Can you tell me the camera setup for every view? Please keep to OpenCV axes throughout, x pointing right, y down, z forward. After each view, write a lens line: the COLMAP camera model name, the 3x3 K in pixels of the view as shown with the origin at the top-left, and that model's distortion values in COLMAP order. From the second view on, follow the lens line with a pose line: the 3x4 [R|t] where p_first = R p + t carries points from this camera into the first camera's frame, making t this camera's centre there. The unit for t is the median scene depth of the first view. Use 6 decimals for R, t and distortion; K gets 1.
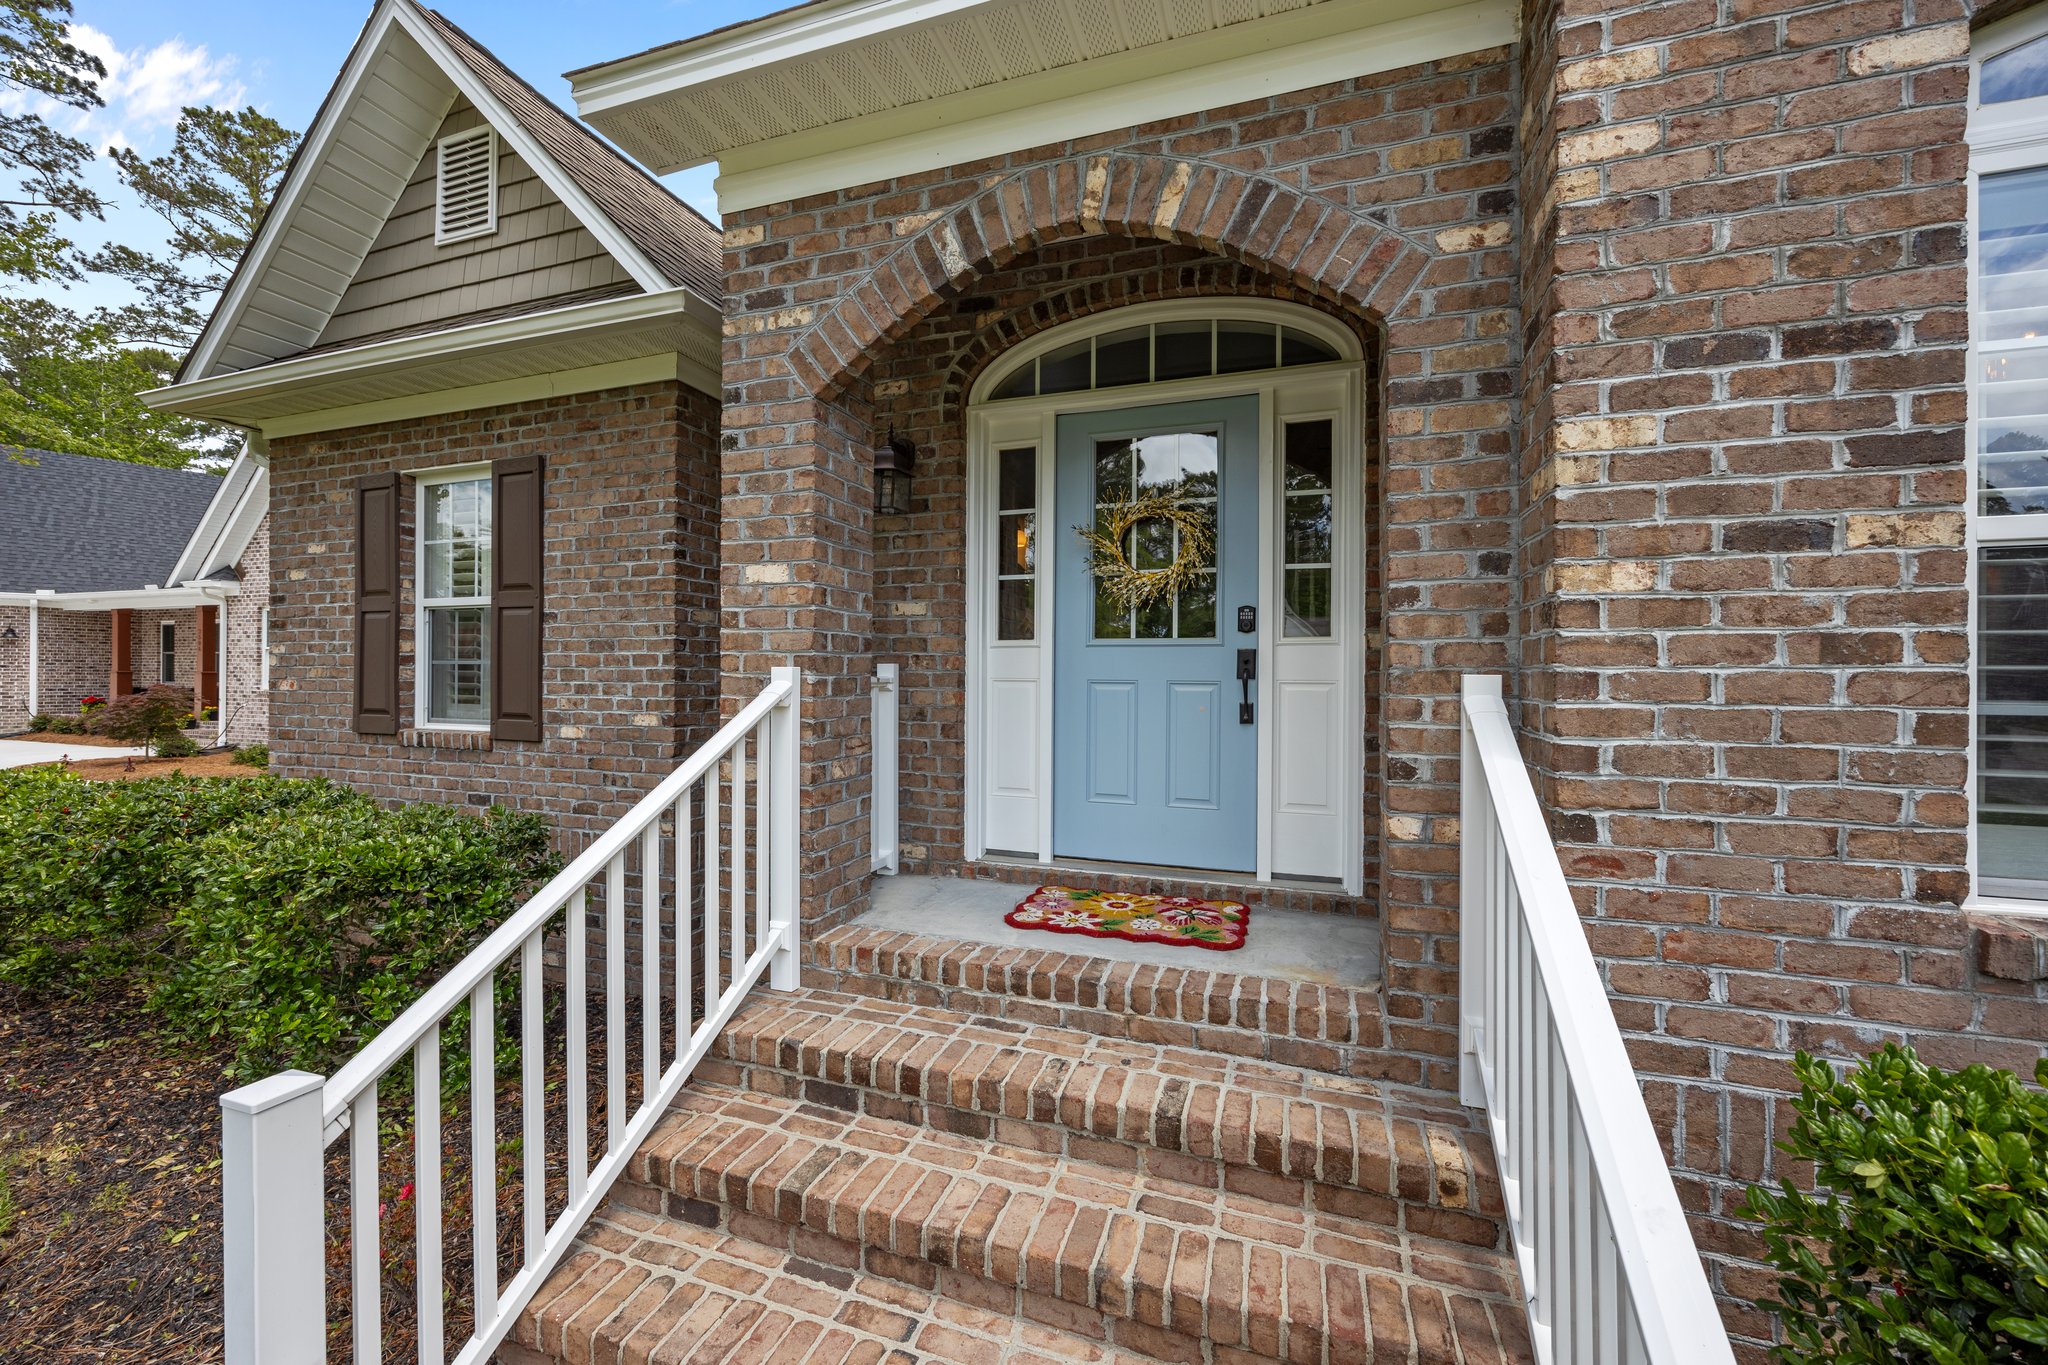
lens RADIAL K [[790.2, 0, 1028.5], [0, 790.2, 674.6], [0, 0, 1]] dist [0.002277, 0.000118]
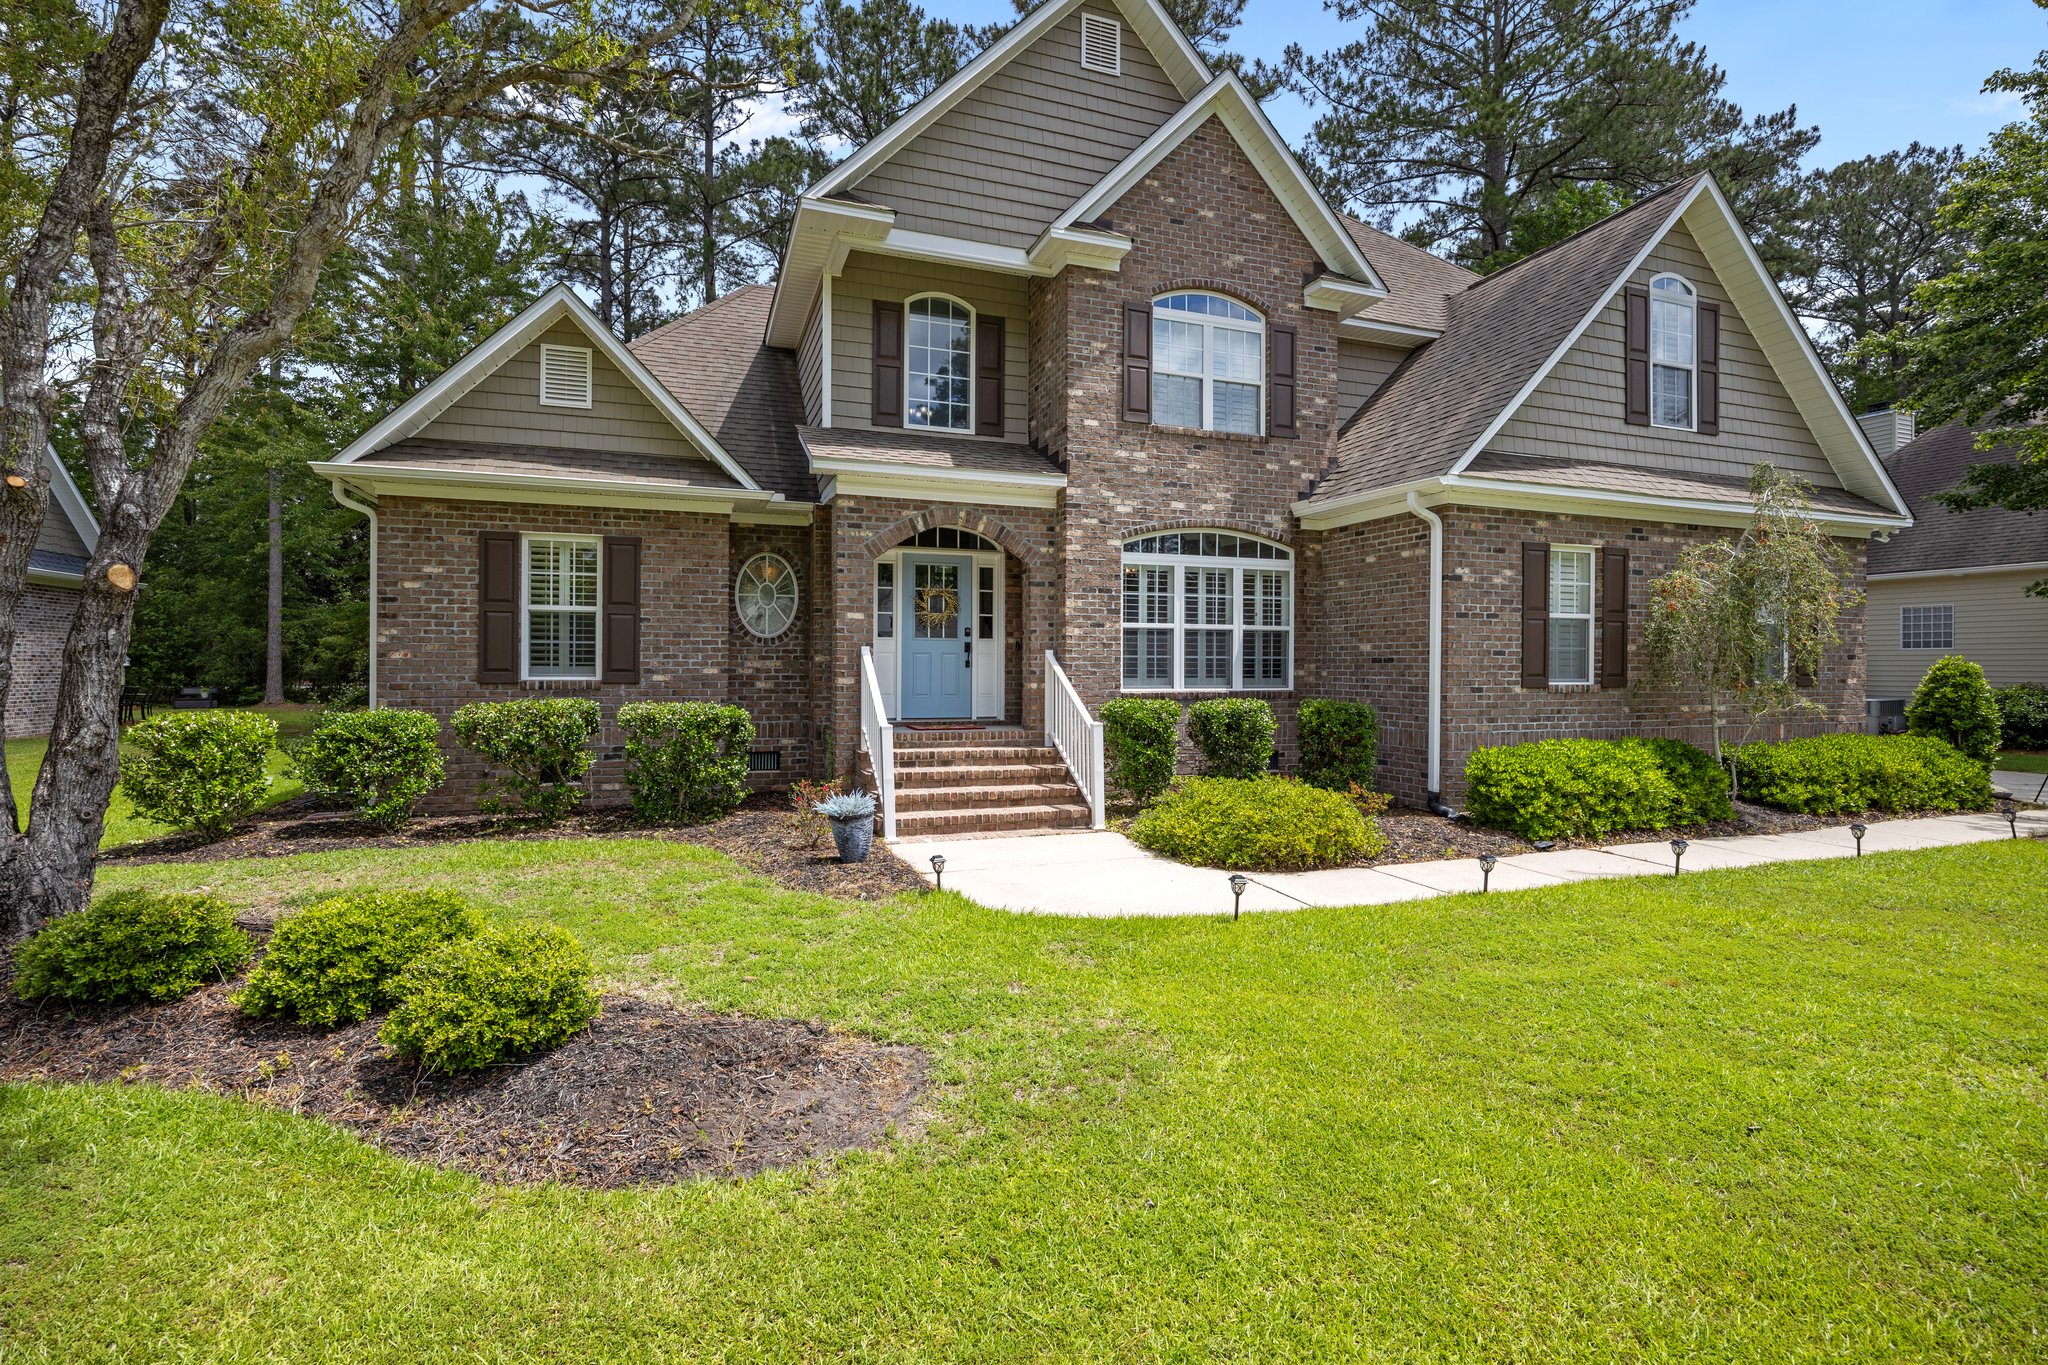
lens RADIAL K [[988.1, 0, 1027.2], [0, 988.1, 673.0], [0, 0, 1]] dist [-0.000897, -0.000035]
pose [[0.776892, -0.006217, 0.629604, -2.200488], [-0.000406, 0.999946, 0.010375, 0.052551], [-0.629634, -0.008316, 0.776847, -2.358937]]
